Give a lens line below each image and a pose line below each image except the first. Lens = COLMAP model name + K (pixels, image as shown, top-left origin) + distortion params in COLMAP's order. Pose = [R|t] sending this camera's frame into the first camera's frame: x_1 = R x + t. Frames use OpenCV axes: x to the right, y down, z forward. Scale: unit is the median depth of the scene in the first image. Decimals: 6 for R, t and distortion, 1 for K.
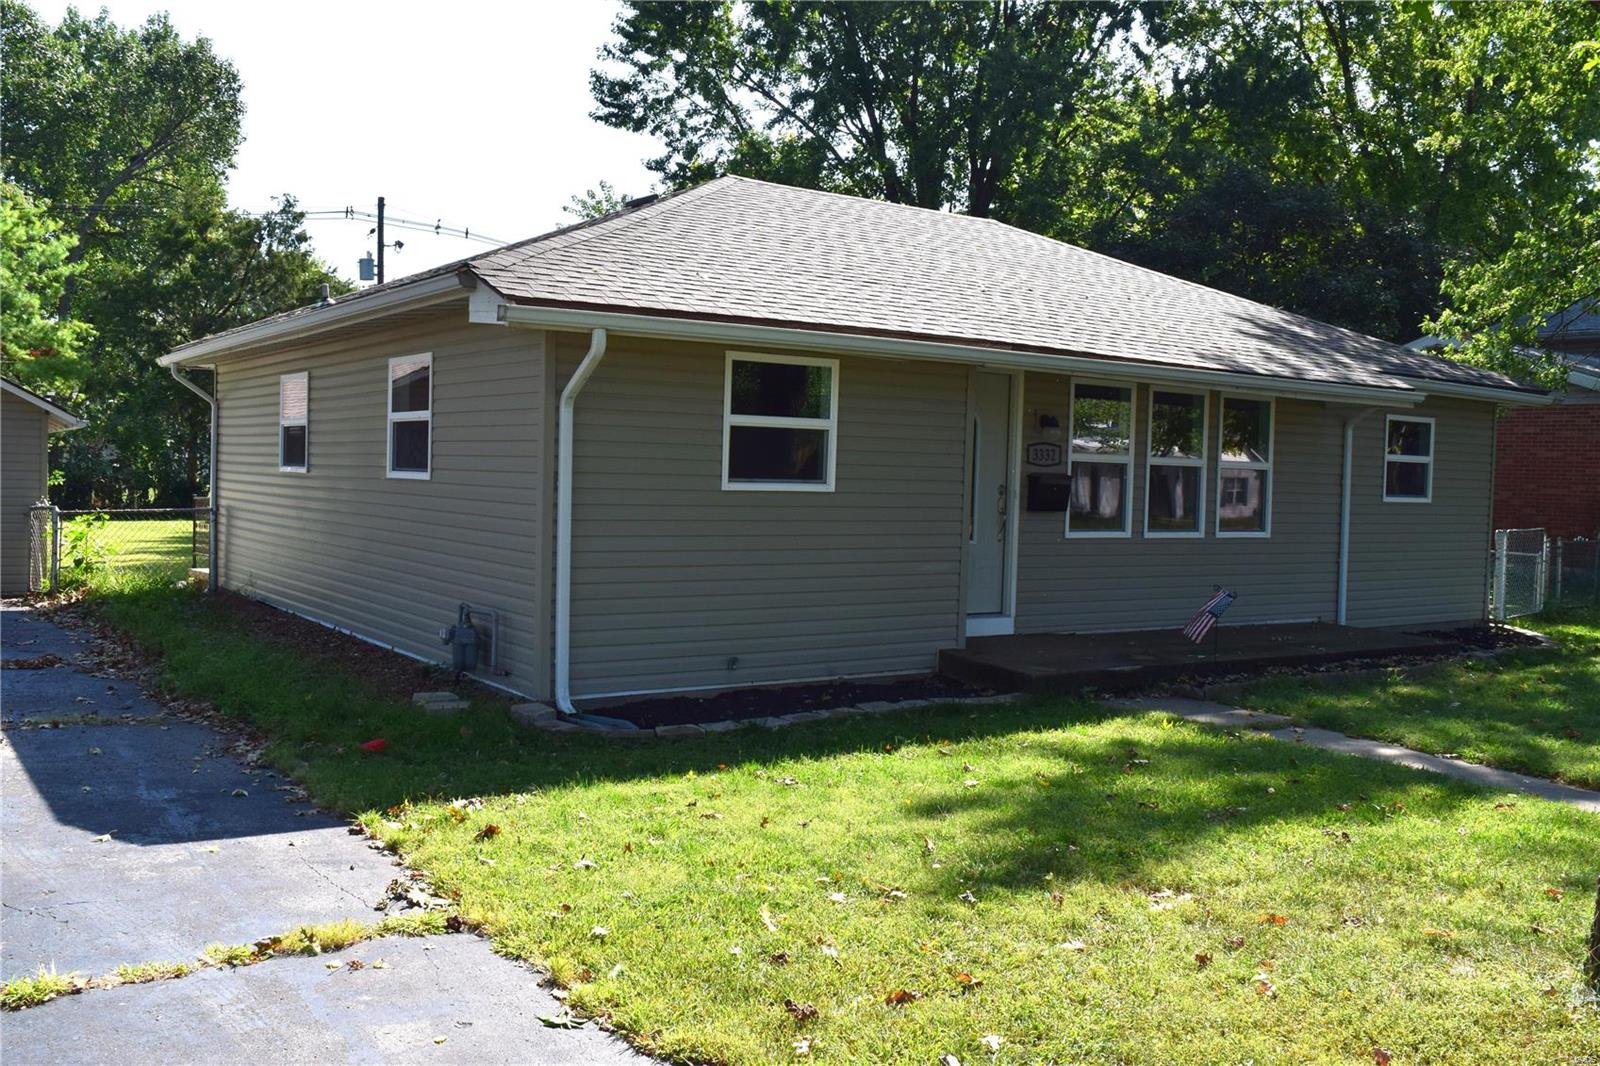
lens RADIAL K [[1389.7, 0, 801.0], [0, 1389.7, 529.7], [0, 0, 1]] dist [-0.019663, -0.001620]
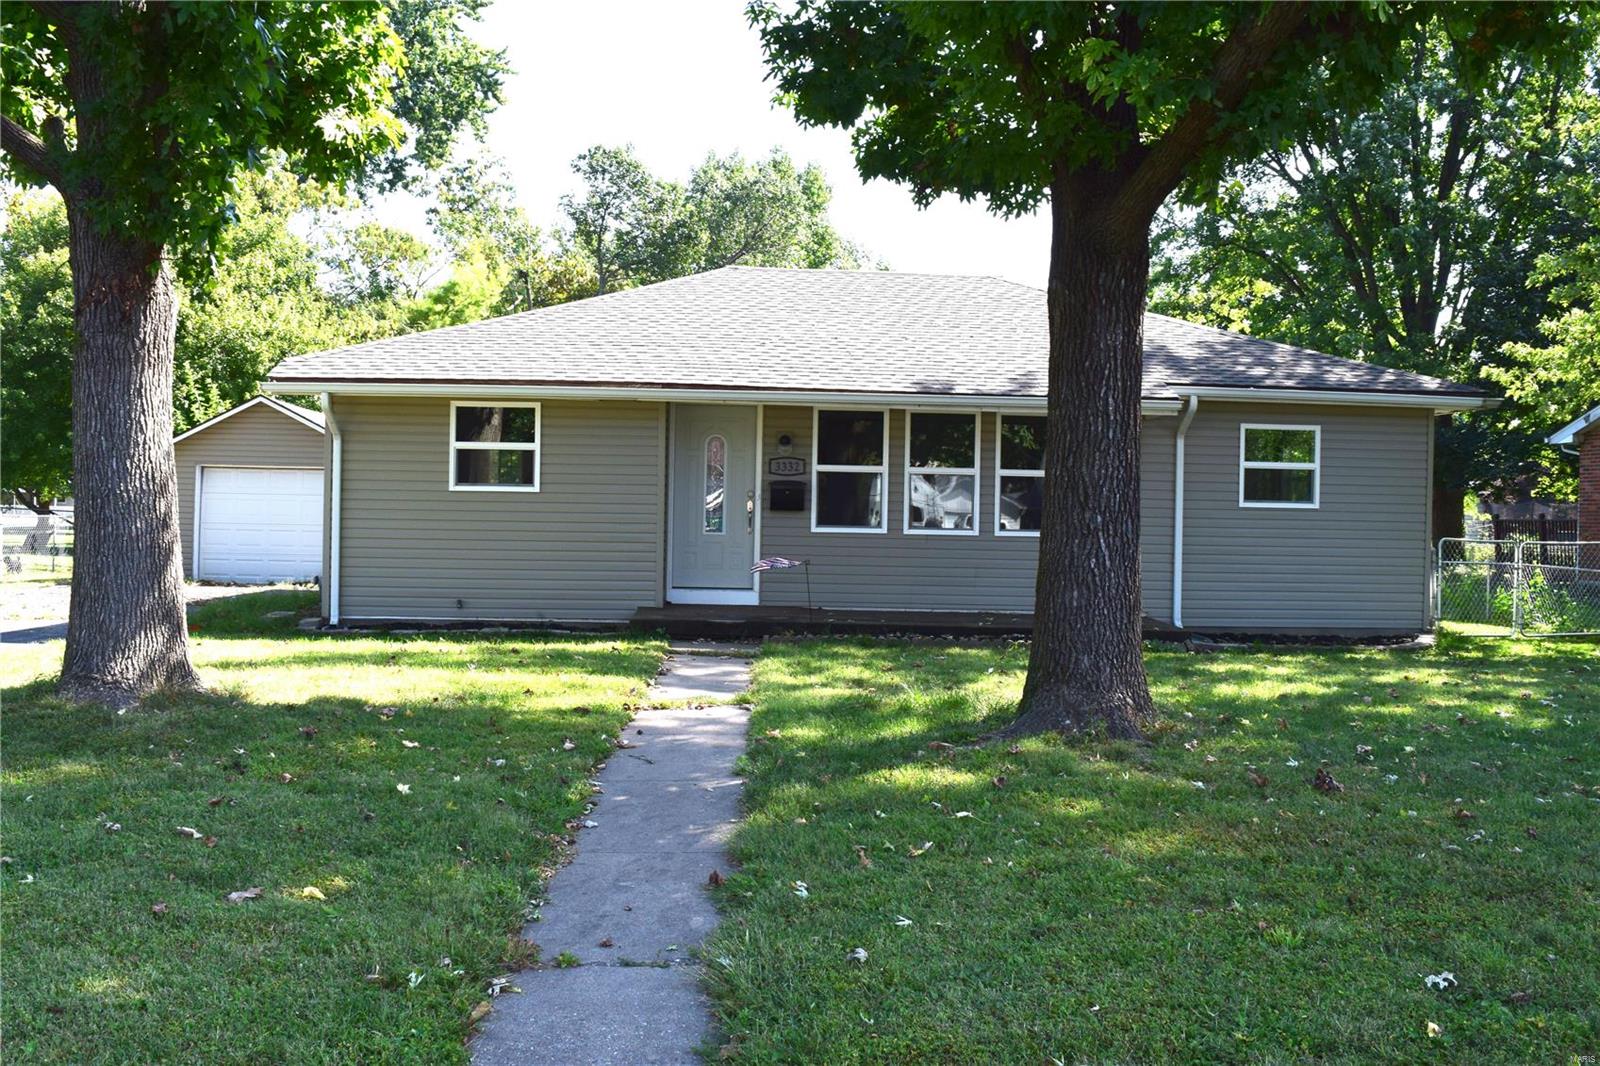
lens RADIAL K [[1389.7, 0, 796.0], [0, 1389.7, 533.7], [0, 0, 1]] dist [-0.019663, -0.001620]
pose [[0.863925, -0.007165, -0.503570, 0.910304], [-0.013909, 0.999178, -0.038079, 0.062837], [0.503429, 0.039902, 0.863115, -0.117164]]
